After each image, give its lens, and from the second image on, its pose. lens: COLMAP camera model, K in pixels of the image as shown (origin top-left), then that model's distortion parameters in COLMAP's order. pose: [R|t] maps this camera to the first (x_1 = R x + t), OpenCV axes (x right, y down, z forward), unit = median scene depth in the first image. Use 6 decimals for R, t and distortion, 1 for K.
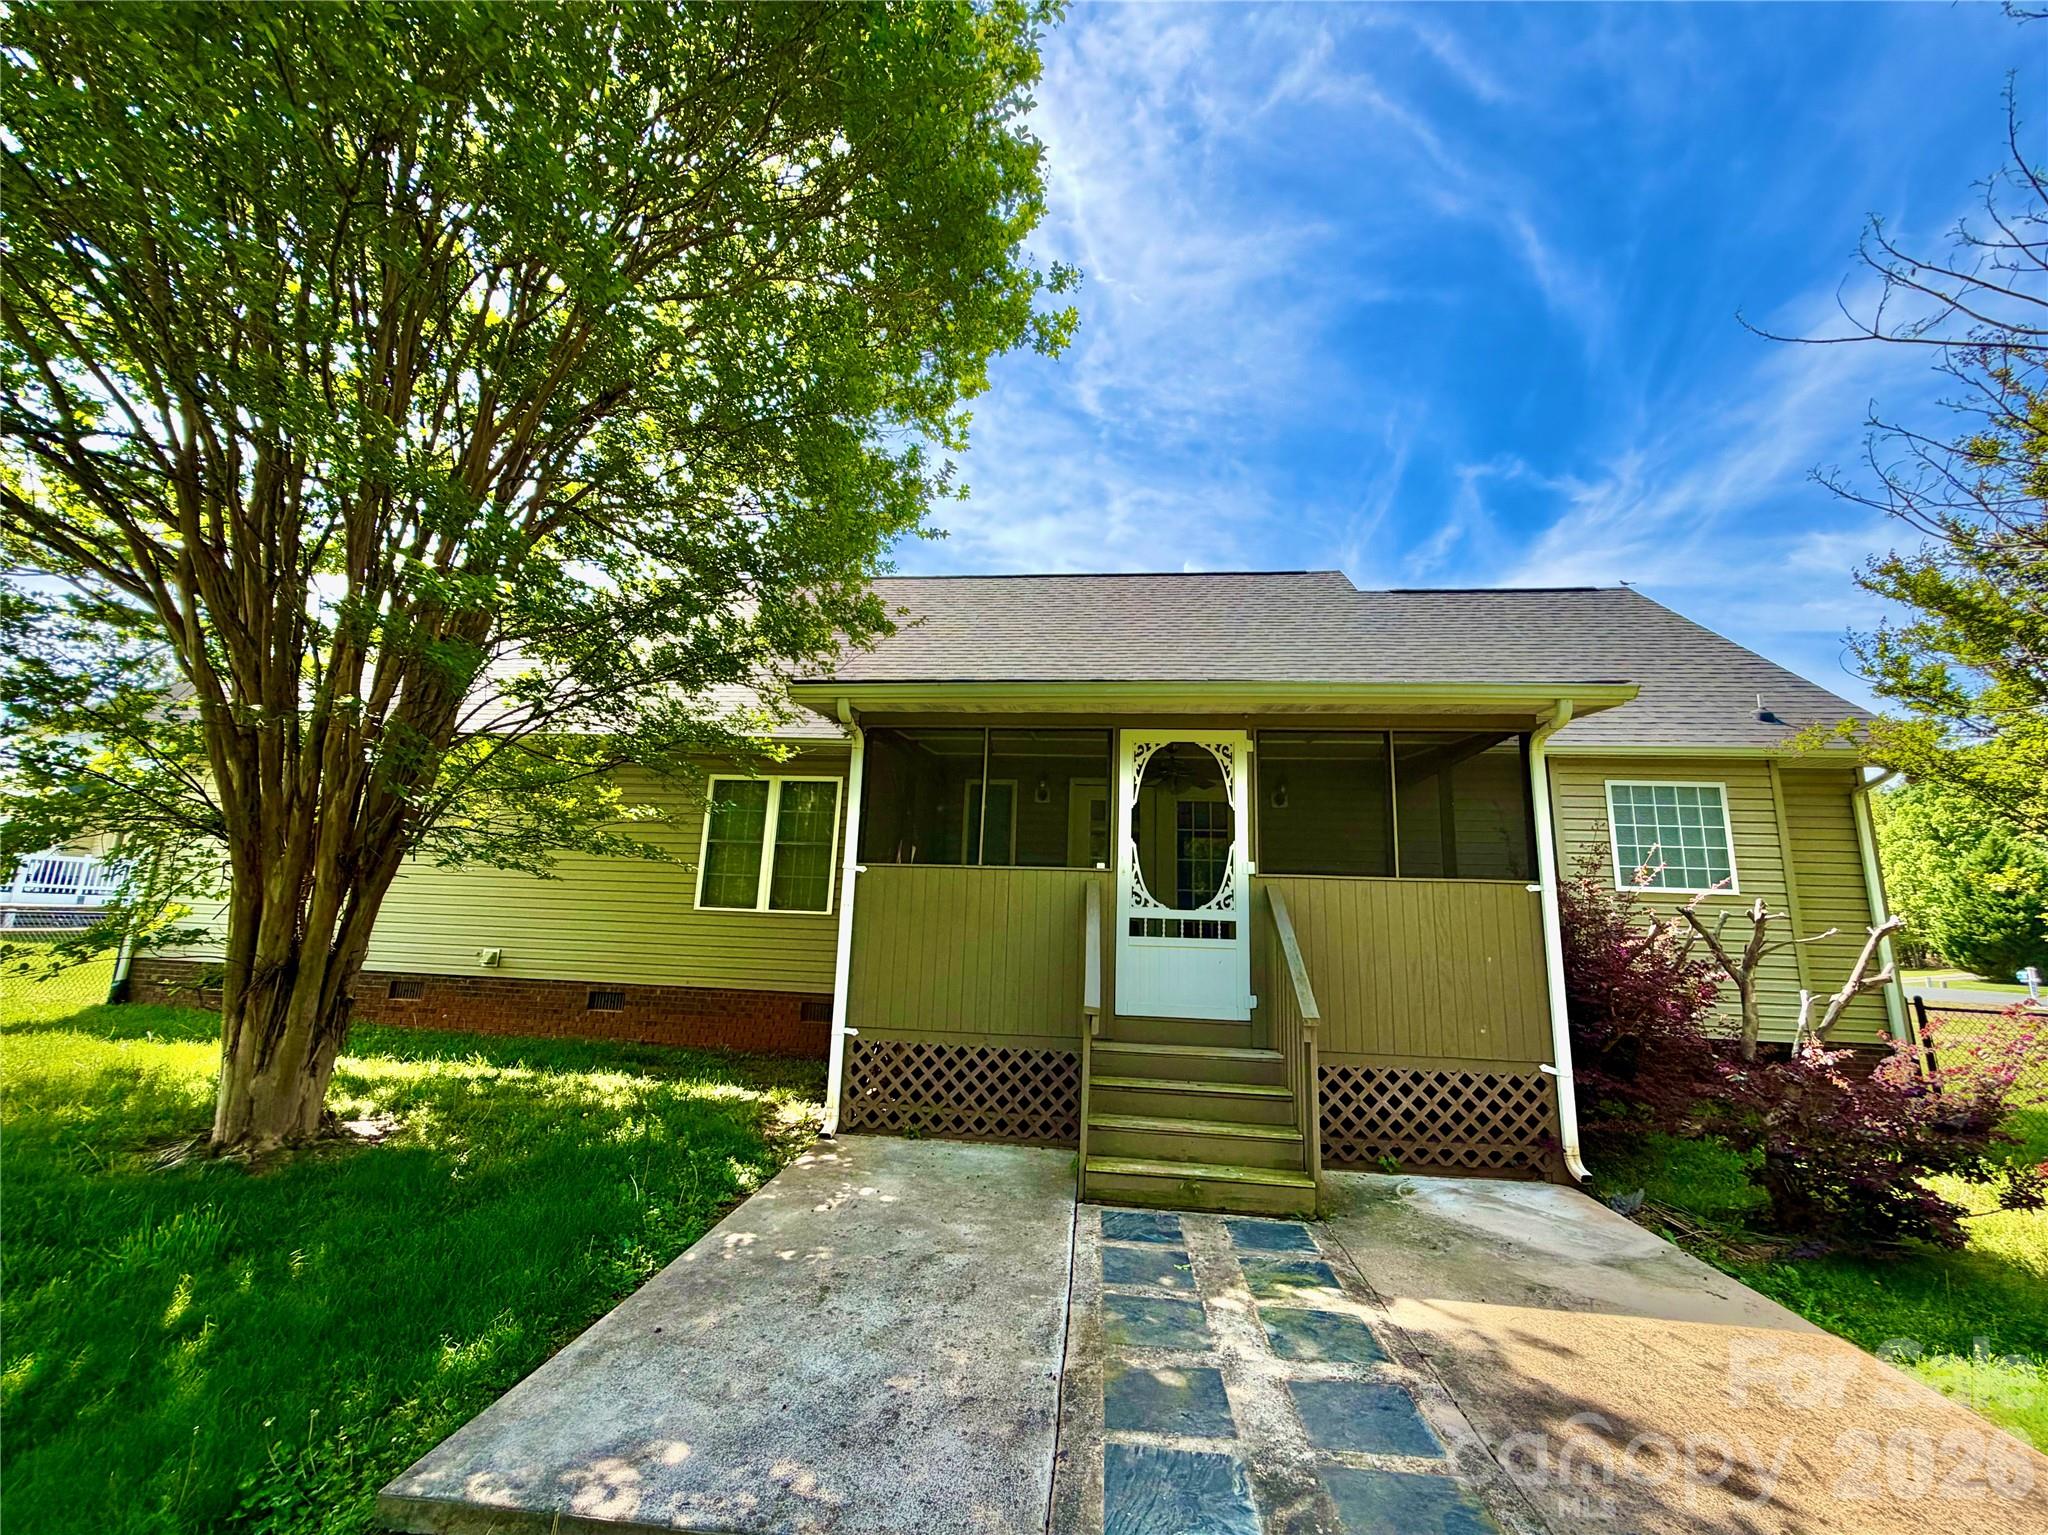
lens RADIAL K [[819.9, 0, 1021.6], [0, 819.9, 763.7], [0, 0, 1]] dist [0.001984, -0.000636]
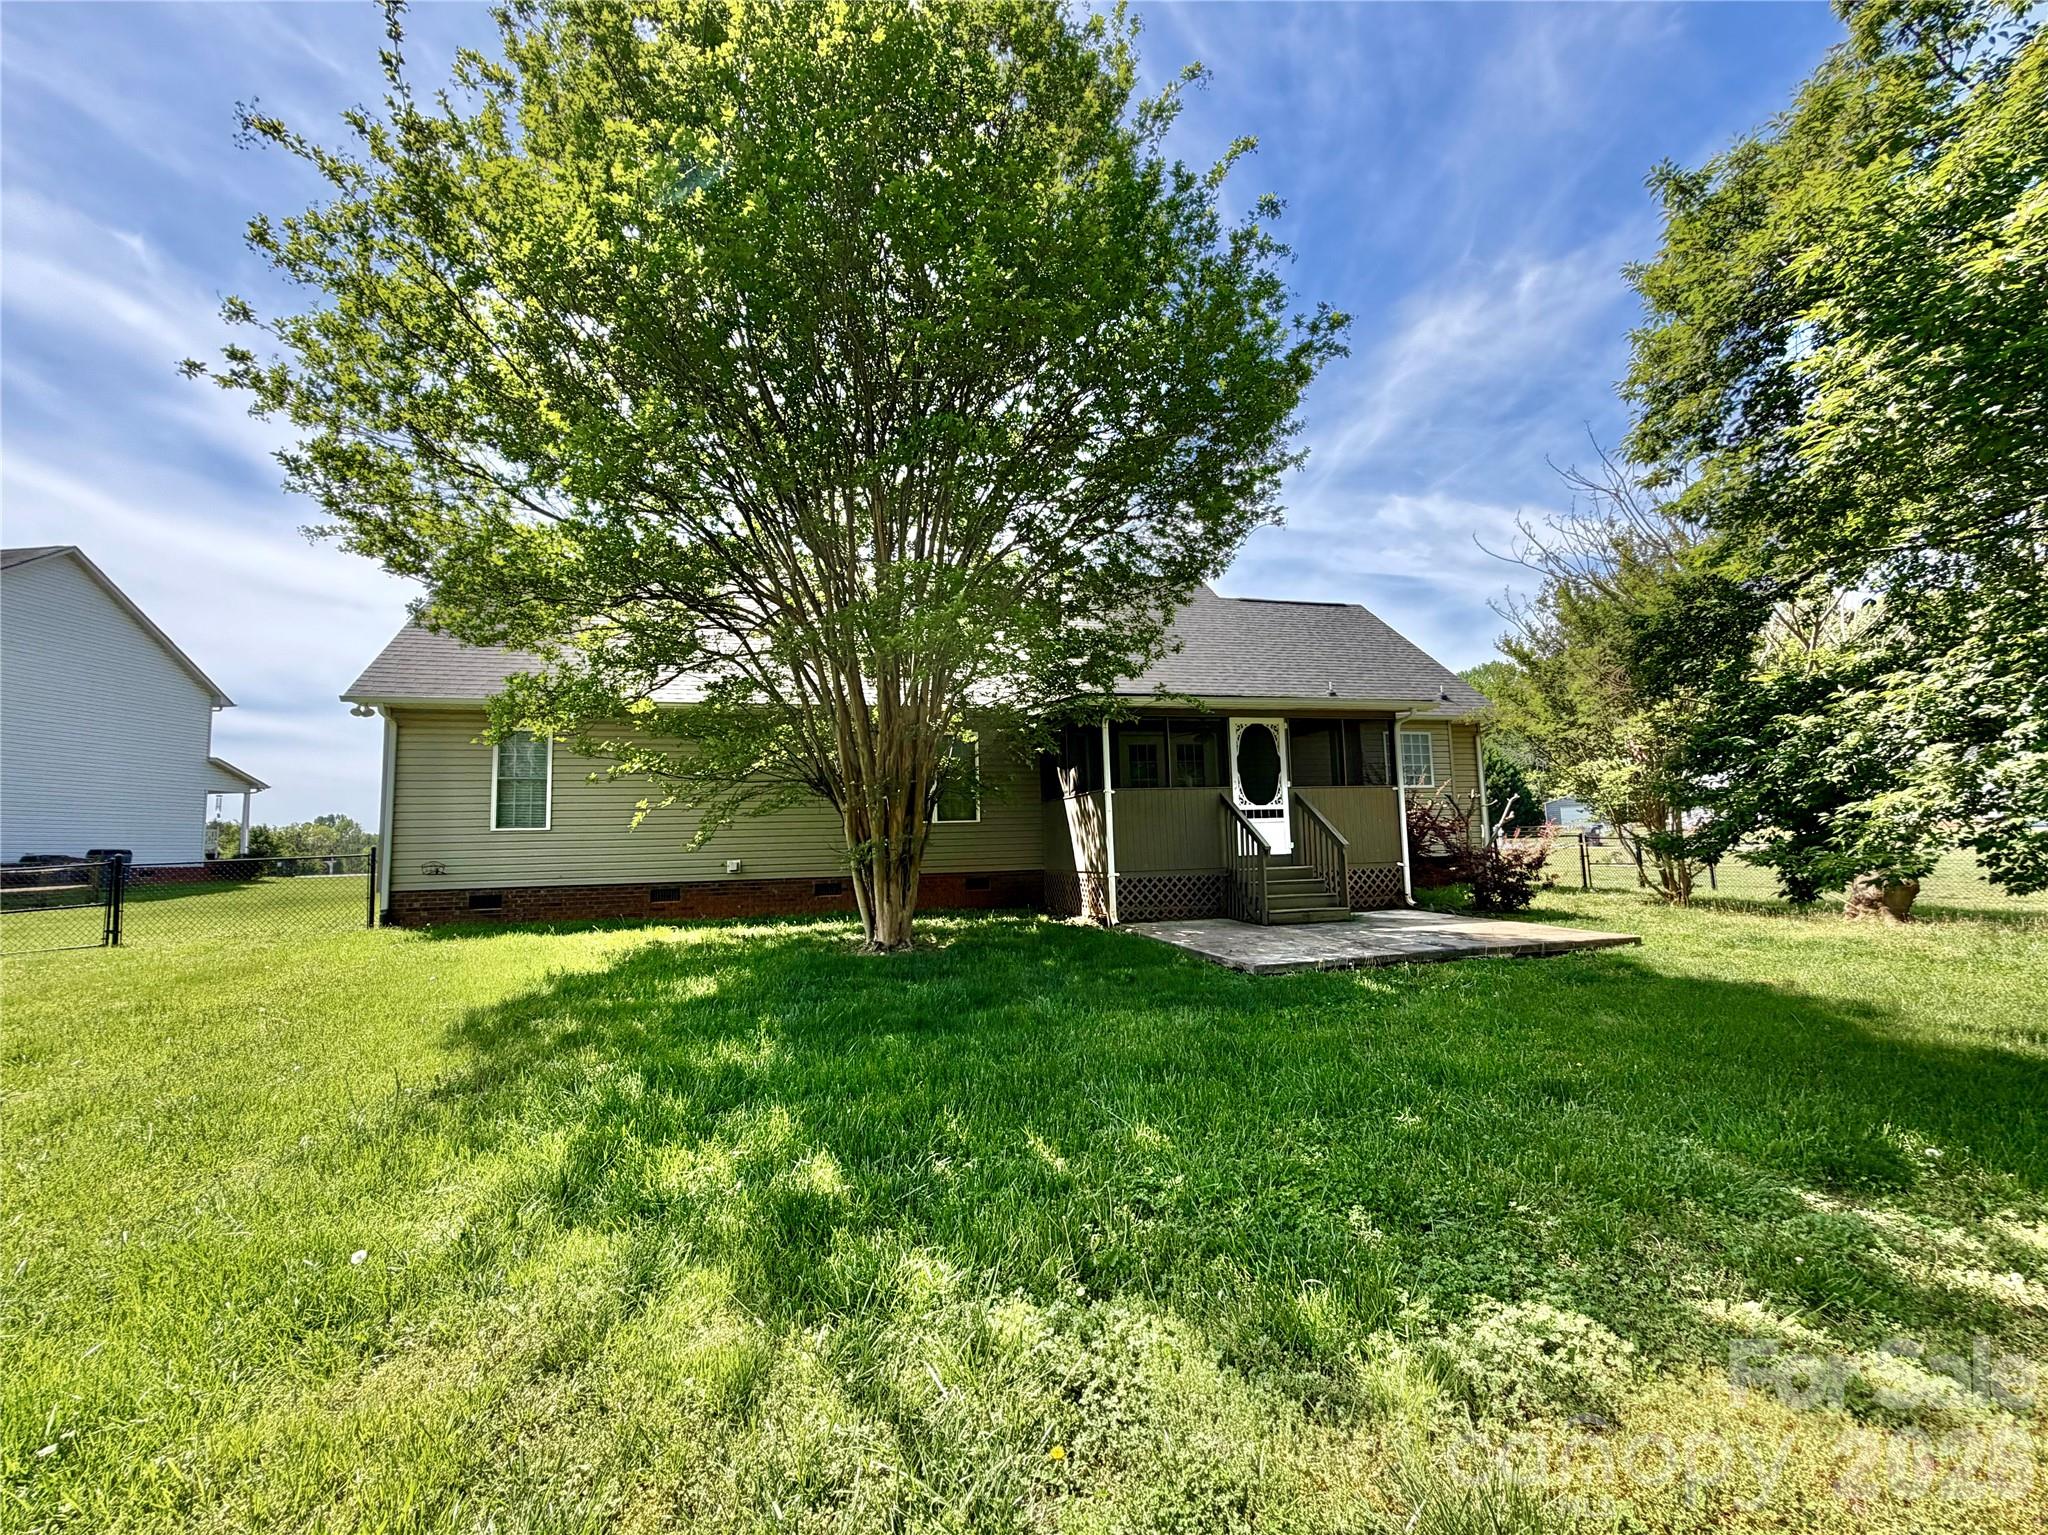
lens RADIAL K [[819.9, 0, 1027.3], [0, 819.9, 769.1], [0, 0, 1]] dist [0.001984, -0.000636]
pose [[0.933996, -0.017276, 0.356865, -1.087024], [-0.026610, 0.992692, 0.117702, -0.142248], [-0.356291, -0.119429, 0.926711, -0.711111]]
